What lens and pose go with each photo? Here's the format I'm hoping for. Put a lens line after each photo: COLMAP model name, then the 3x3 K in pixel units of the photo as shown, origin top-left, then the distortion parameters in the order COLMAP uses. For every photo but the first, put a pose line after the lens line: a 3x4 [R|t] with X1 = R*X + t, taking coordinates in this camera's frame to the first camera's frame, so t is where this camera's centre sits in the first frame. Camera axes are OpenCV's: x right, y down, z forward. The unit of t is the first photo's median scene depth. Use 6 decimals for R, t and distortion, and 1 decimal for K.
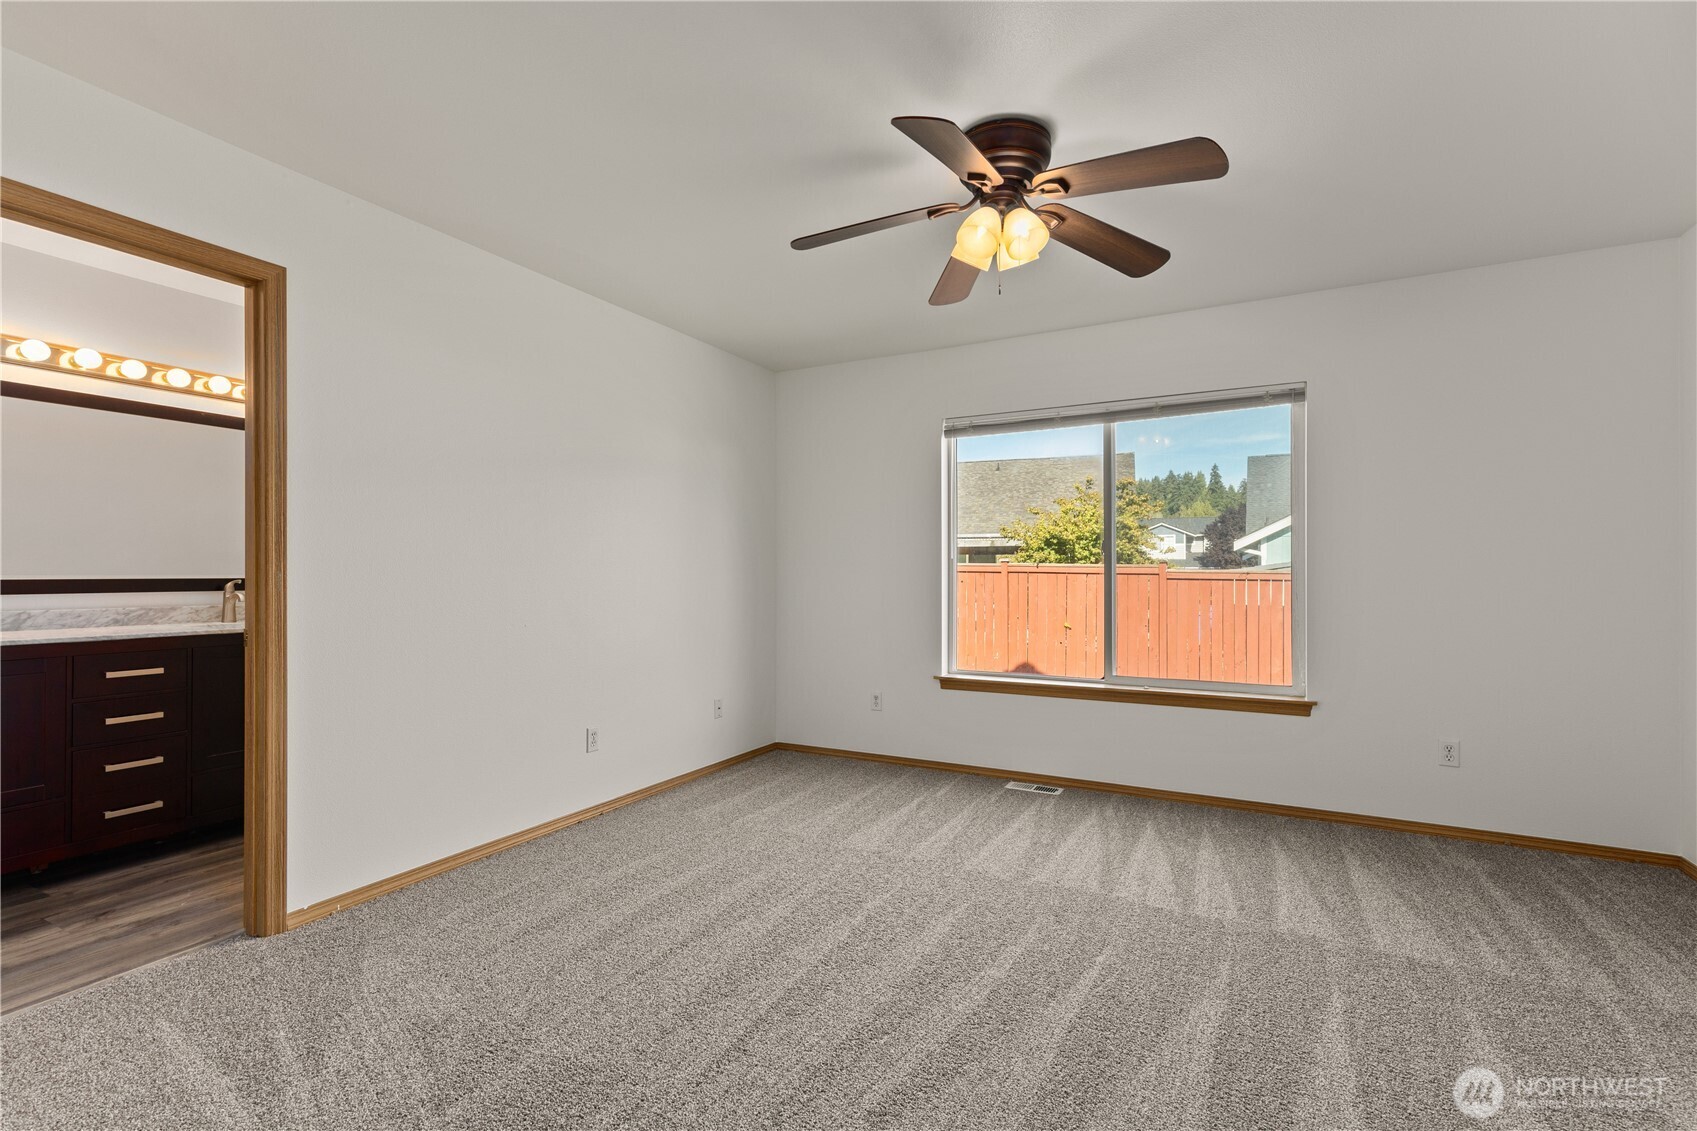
lens RADIAL K [[758.8, 0, 845.3], [0, 758.8, 571.3], [0, 0, 1]] dist [0.005404, -0.000587]
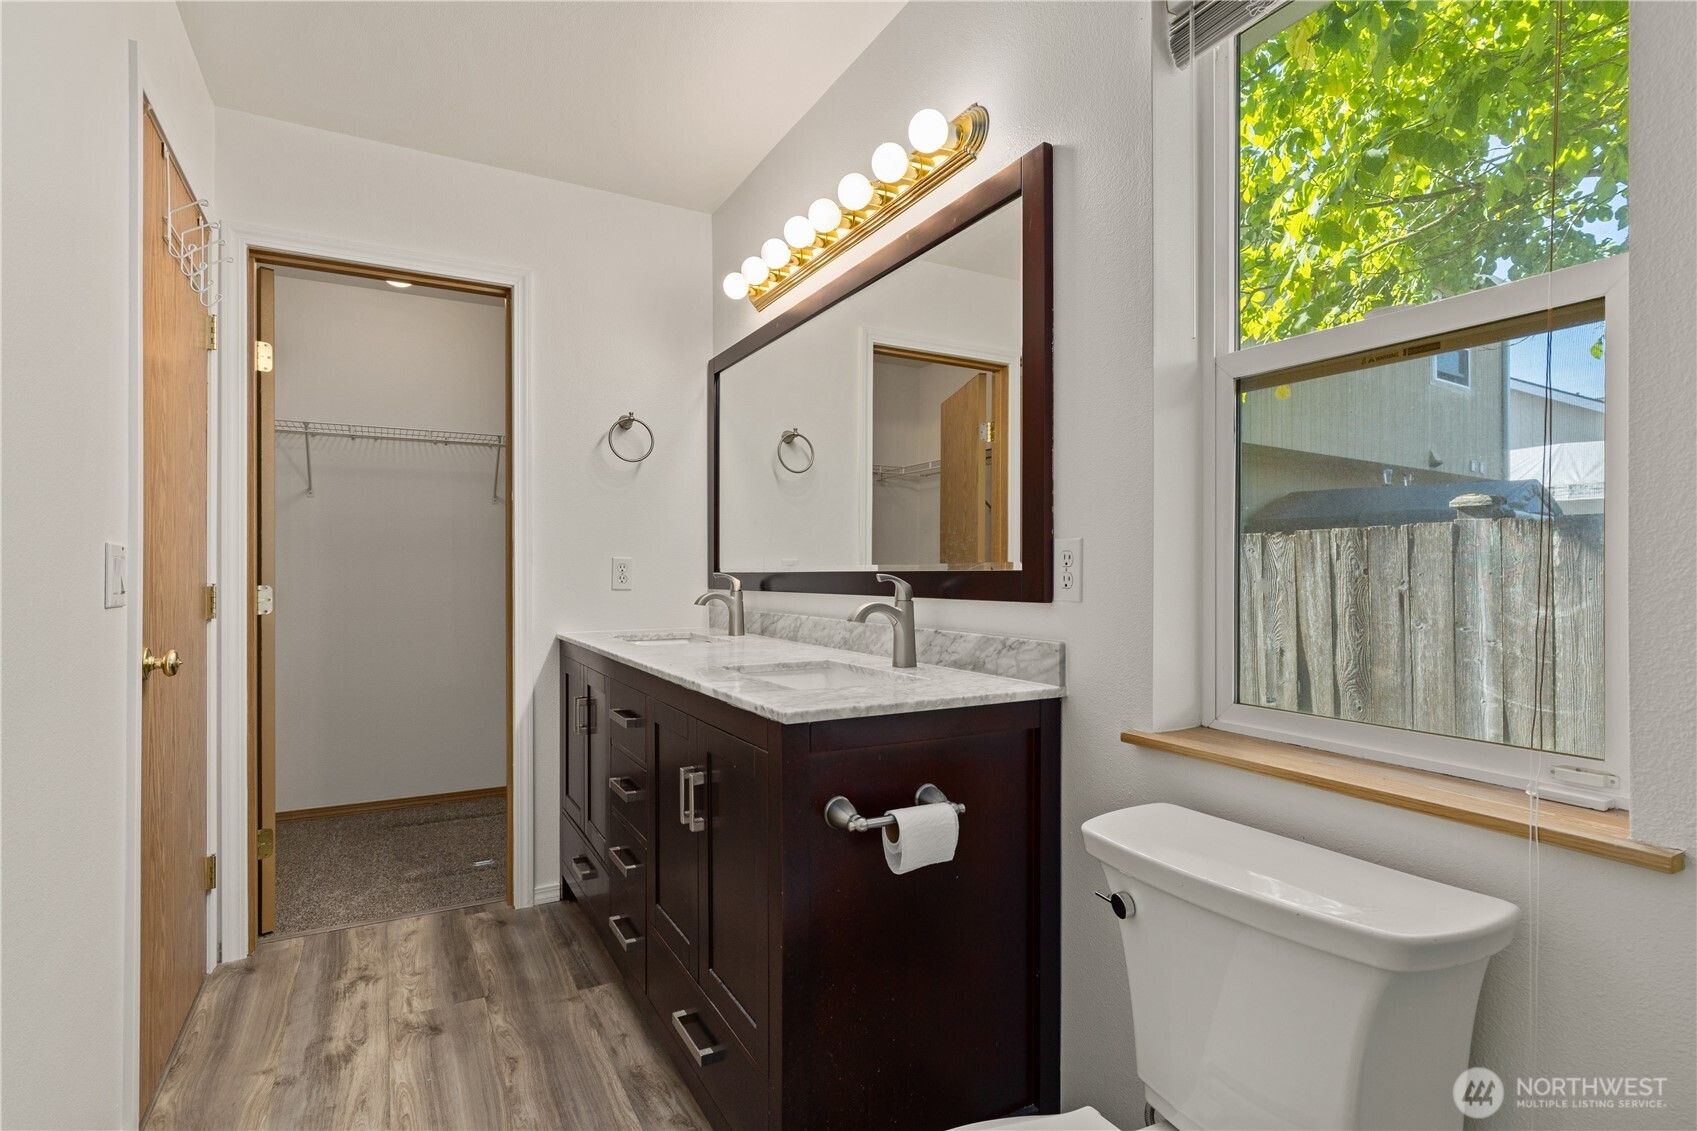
lens RADIAL K [[833.8, 0, 845.7], [0, 833.8, 571.1], [0, 0, 1]] dist [-0.000122, -0.000691]
pose [[-0.547154, -0.000097, -0.837032, -0.505651], [0.000733, 1.000000, -0.000595, 0.013360], [0.837032, -0.000939, -0.547154, 1.703633]]
